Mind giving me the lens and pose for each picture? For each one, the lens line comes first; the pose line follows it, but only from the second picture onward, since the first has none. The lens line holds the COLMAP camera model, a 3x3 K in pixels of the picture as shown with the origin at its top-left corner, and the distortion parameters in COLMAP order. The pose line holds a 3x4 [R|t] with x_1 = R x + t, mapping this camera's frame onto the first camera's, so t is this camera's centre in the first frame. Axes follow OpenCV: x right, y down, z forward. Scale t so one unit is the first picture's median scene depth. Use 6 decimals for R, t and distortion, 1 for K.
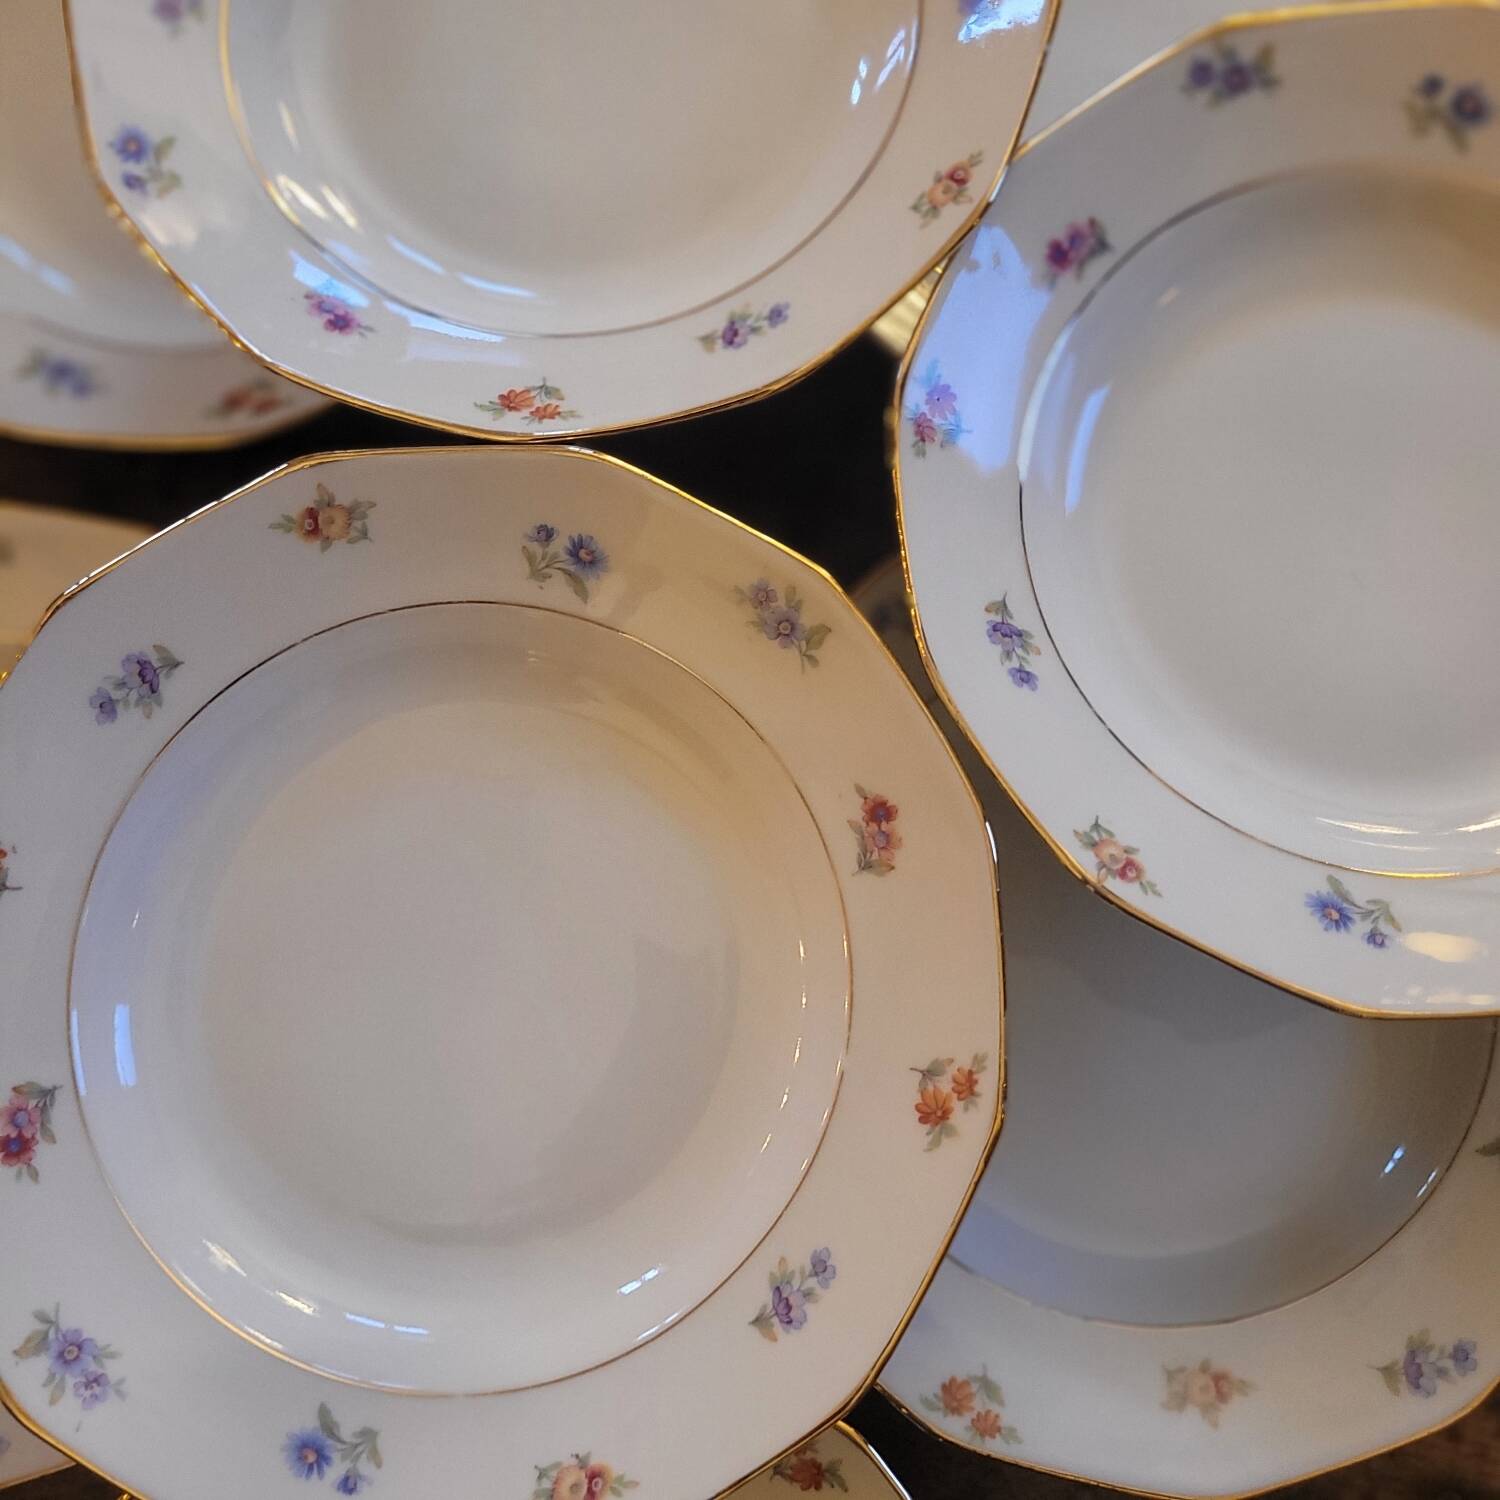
lens RADIAL K [[1492.4, 0, 780.5], [0, 1492.4, 740.7], [0, 0, 1]] dist [-0.012442, 0.000000]
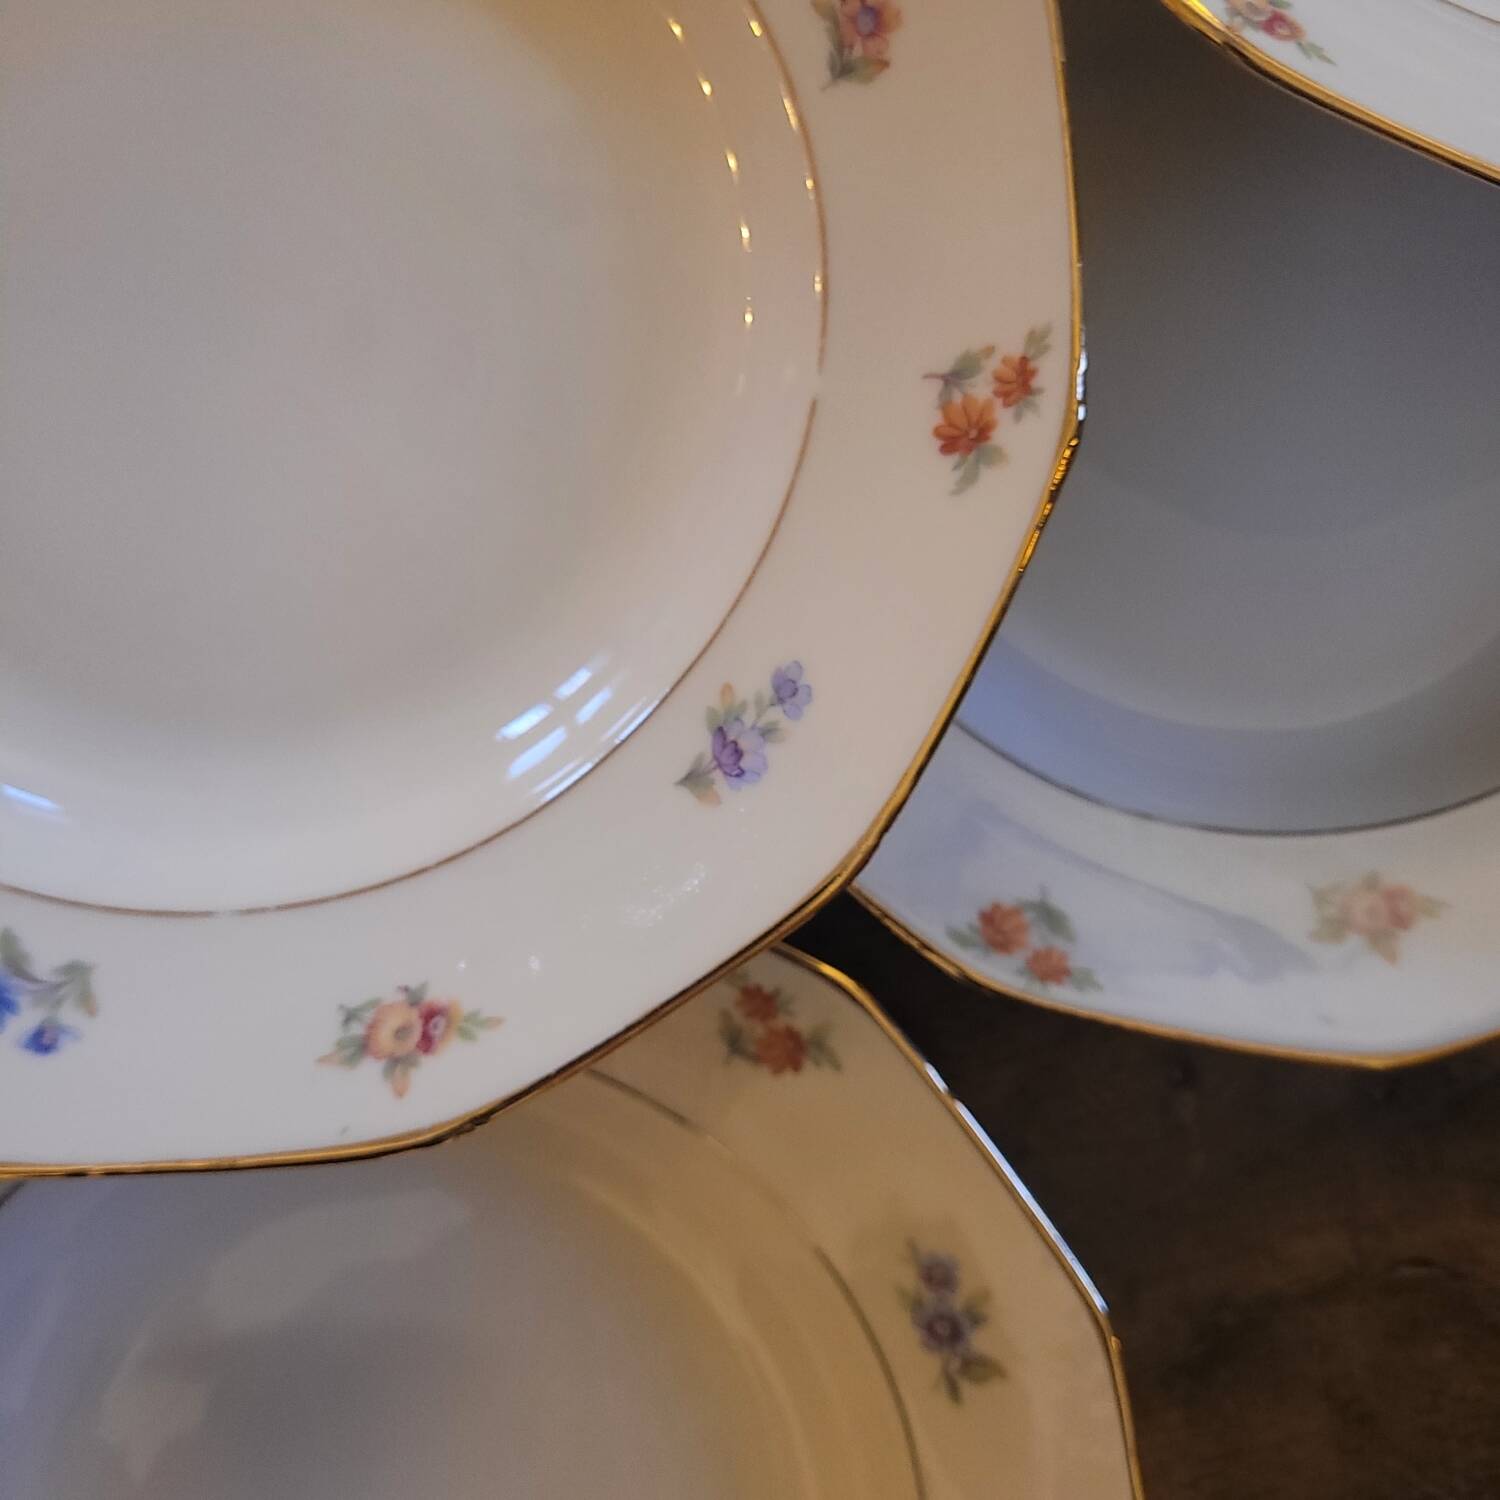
lens RADIAL K [[1492.4, 0, 752.8], [0, 1492.4, 720.3], [0, 0, 1]] dist [-0.012442, 0.000000]
pose [[0.999453, -0.032149, -0.007771, 0.016156], [0.032751, 0.994752, 0.096935, 0.291206], [0.004614, -0.097136, 0.995260, 0.361387]]
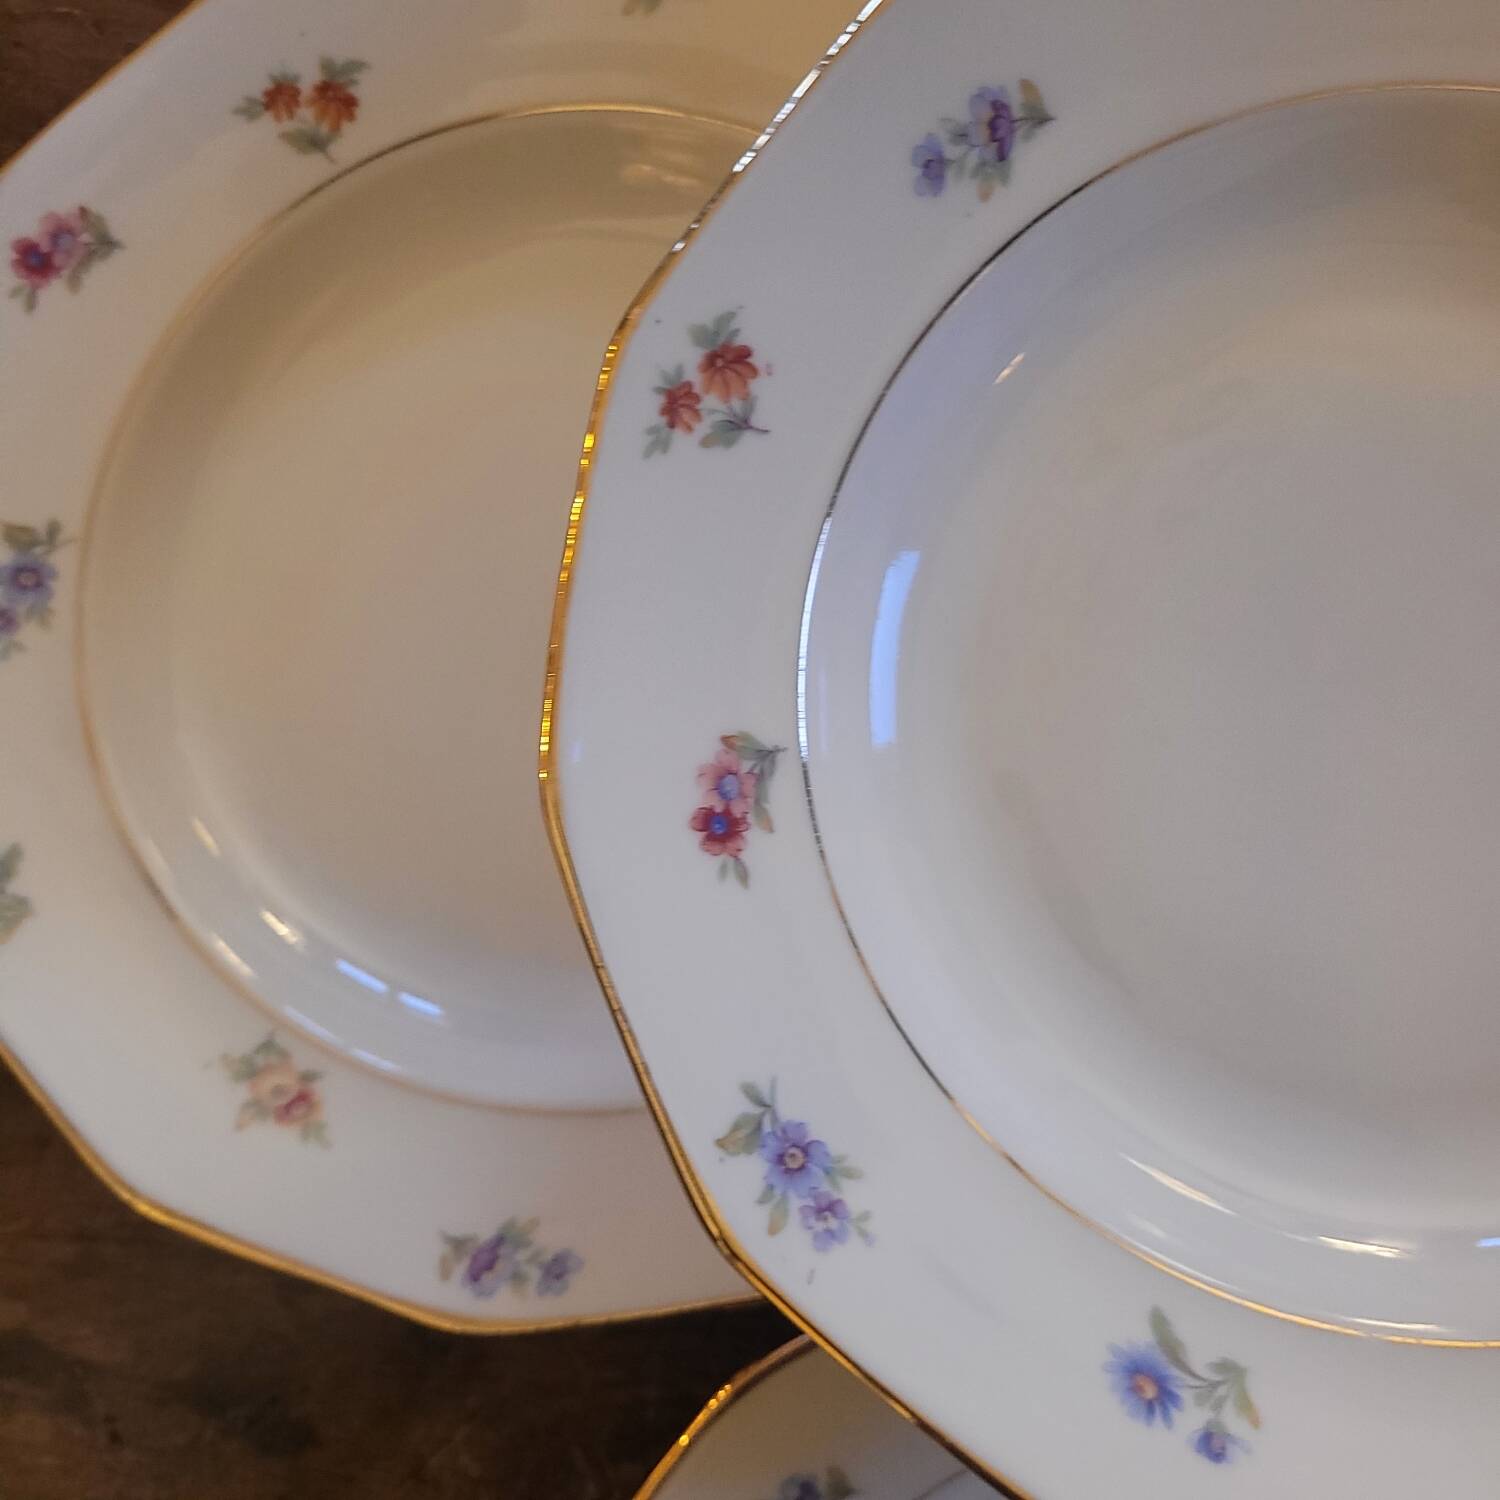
lens RADIAL K [[1492.4, 0, 743.1], [0, 1492.4, 726.2], [0, 0, 1]] dist [-0.012442, 0.000000]
pose [[0.982409, 0.161439, -0.093860, -0.436412], [-0.154159, 0.984780, 0.080269, 0.171517], [0.105390, -0.064387, 0.992344, 0.355278]]
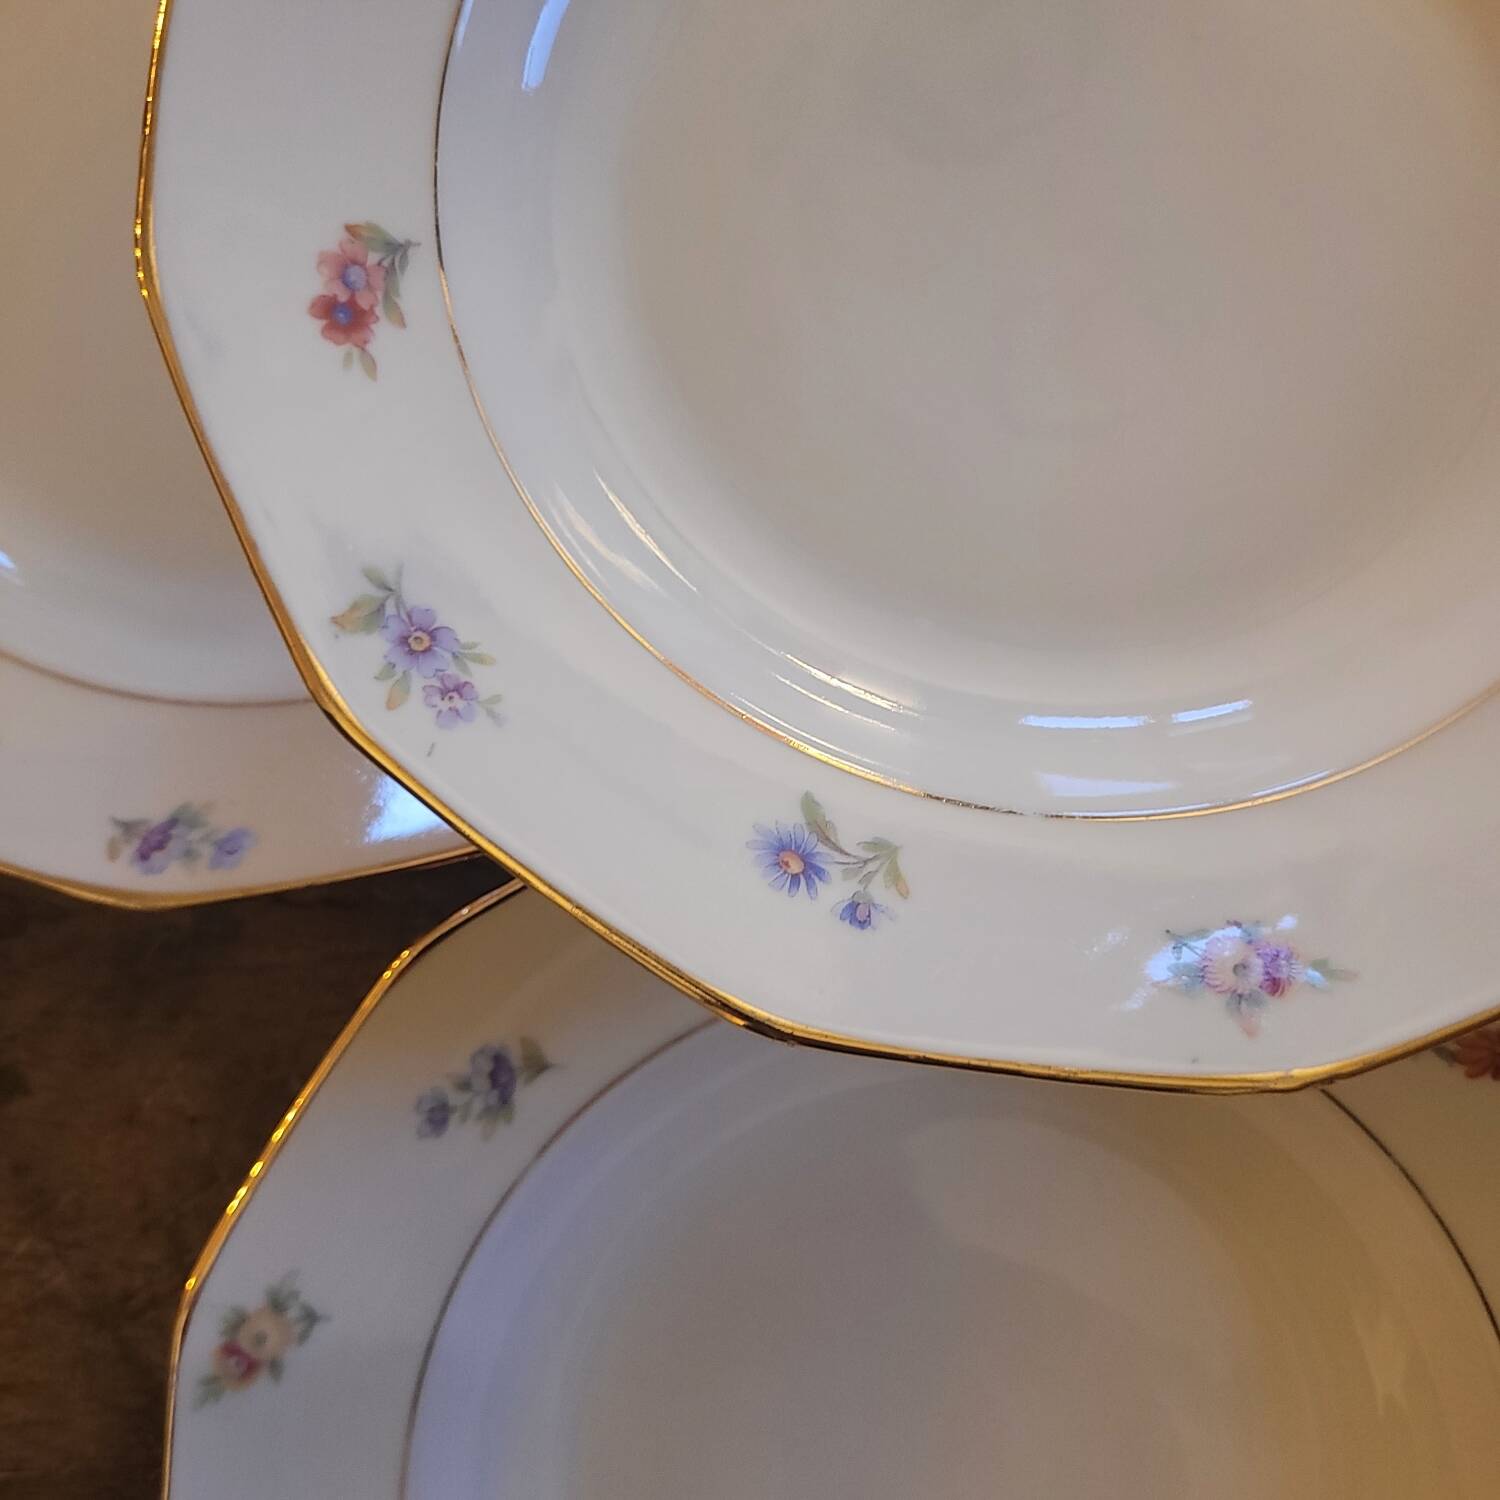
lens RADIAL K [[1492.4, 0, 740.2], [0, 1492.4, 744.6], [0, 0, 1]] dist [-0.012442, 0.000000]
pose [[0.989768, 0.134218, -0.048431, -0.292818], [-0.127914, 0.985018, 0.115658, 0.341596], [0.063229, -0.108280, 0.992108, 0.378300]]
